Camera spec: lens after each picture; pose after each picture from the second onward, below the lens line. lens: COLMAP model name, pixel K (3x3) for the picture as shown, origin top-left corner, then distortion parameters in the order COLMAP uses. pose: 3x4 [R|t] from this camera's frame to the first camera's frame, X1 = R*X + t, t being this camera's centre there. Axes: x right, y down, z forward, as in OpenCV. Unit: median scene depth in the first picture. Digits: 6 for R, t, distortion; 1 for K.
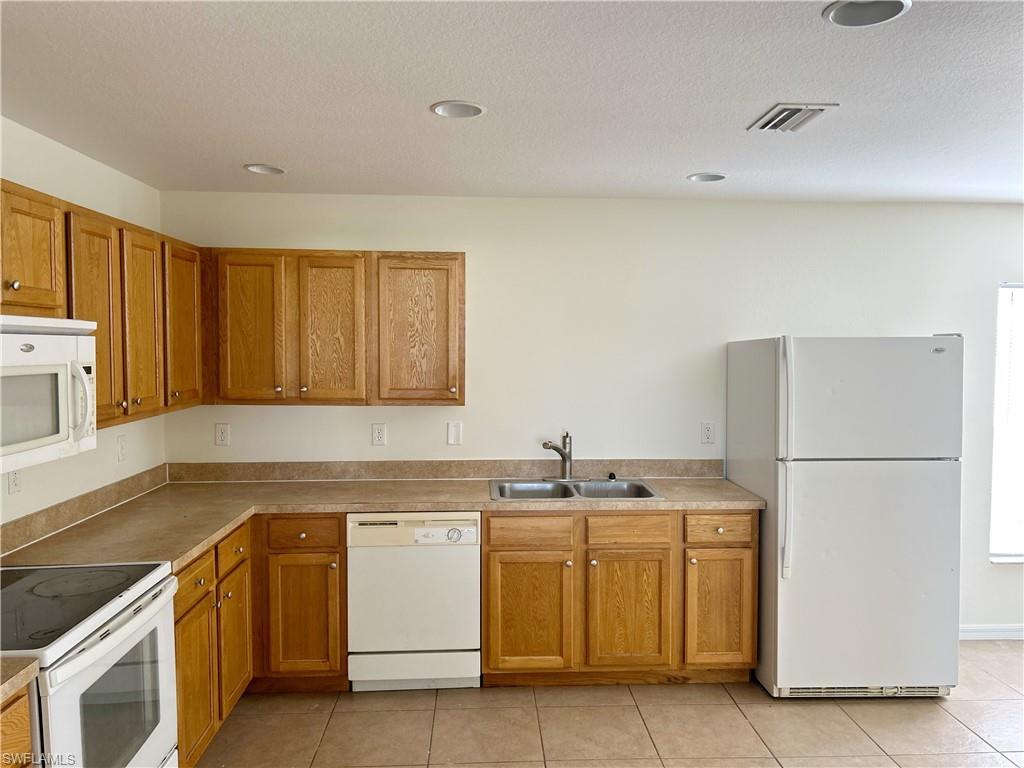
lens RADIAL K [[765.7, 0, 512.0], [0, 765.7, 384.0], [0, 0, 1]] dist [0.046777, -0.047023]
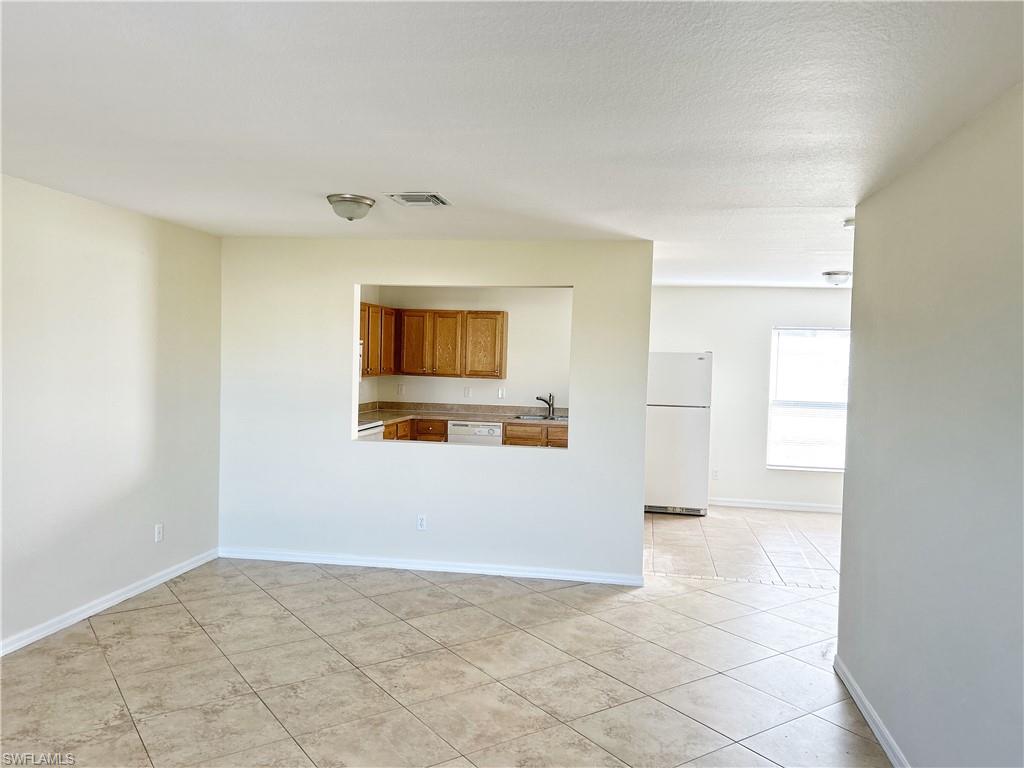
lens RADIAL K [[765.7, 0, 512.0], [0, 765.7, 384.0], [0, 0, 1]] dist [0.046777, -0.047023]
pose [[0.974389, 0.030886, -0.222737, 0.477676], [-0.034898, 0.999291, -0.014099, 0.075464], [0.222144, 0.021511, 0.974777, -1.211720]]
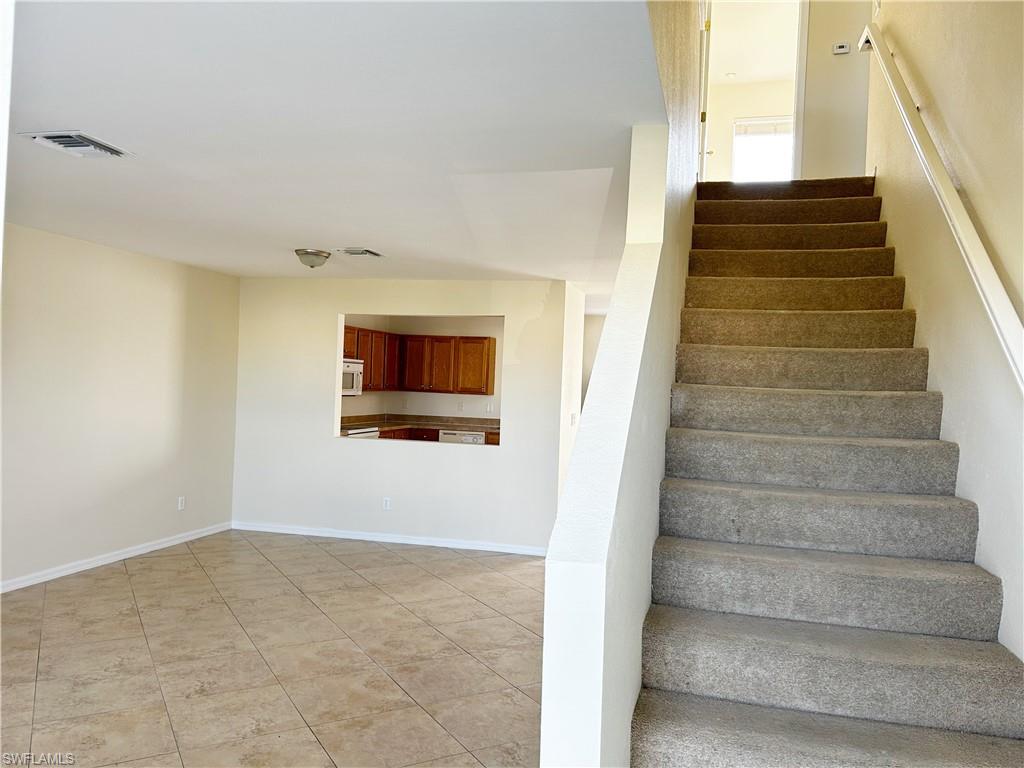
lens RADIAL K [[765.7, 0, 512.0], [0, 765.7, 384.0], [0, 0, 1]] dist [0.046777, -0.047023]
pose [[0.949868, 0.033077, -0.310898, 0.844444], [-0.050100, 0.997641, -0.046927, 0.111456], [0.308612, 0.060150, 0.949284, -1.487679]]
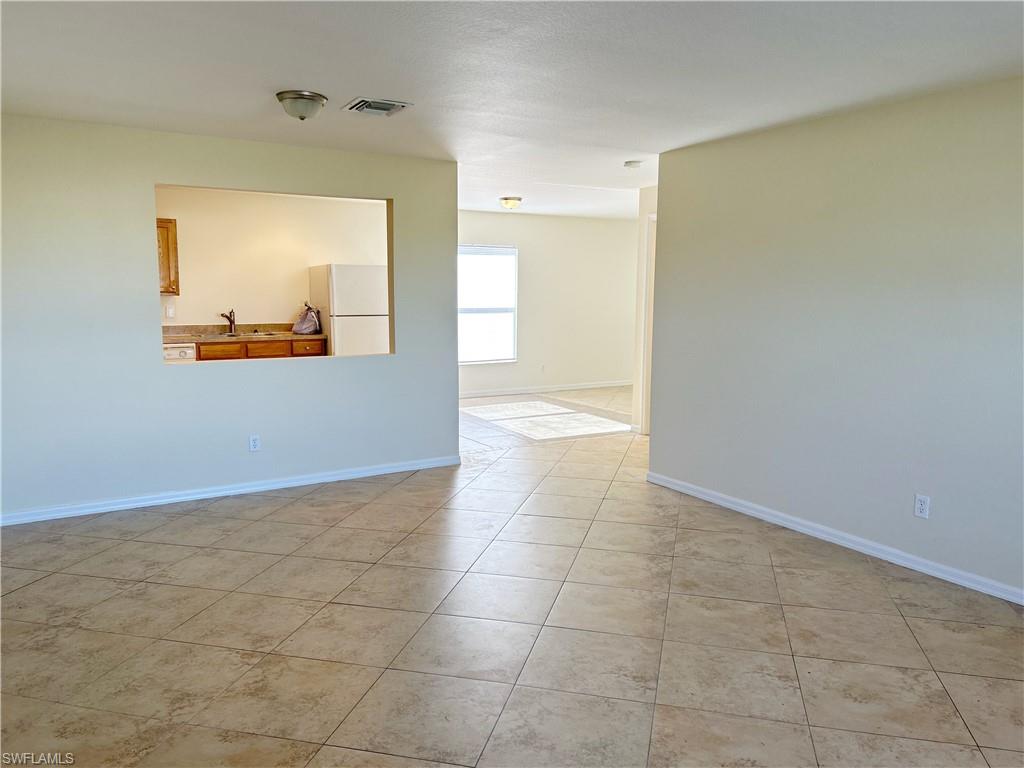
lens RADIAL K [[765.7, 0, 512.0], [0, 765.7, 384.0], [0, 0, 1]] dist [0.046777, -0.047023]
pose [[0.884645, -0.056533, 0.462826, -0.248554], [0.018837, 0.996145, 0.085672, 0.106254], [-0.465885, -0.067071, 0.882300, -1.272135]]
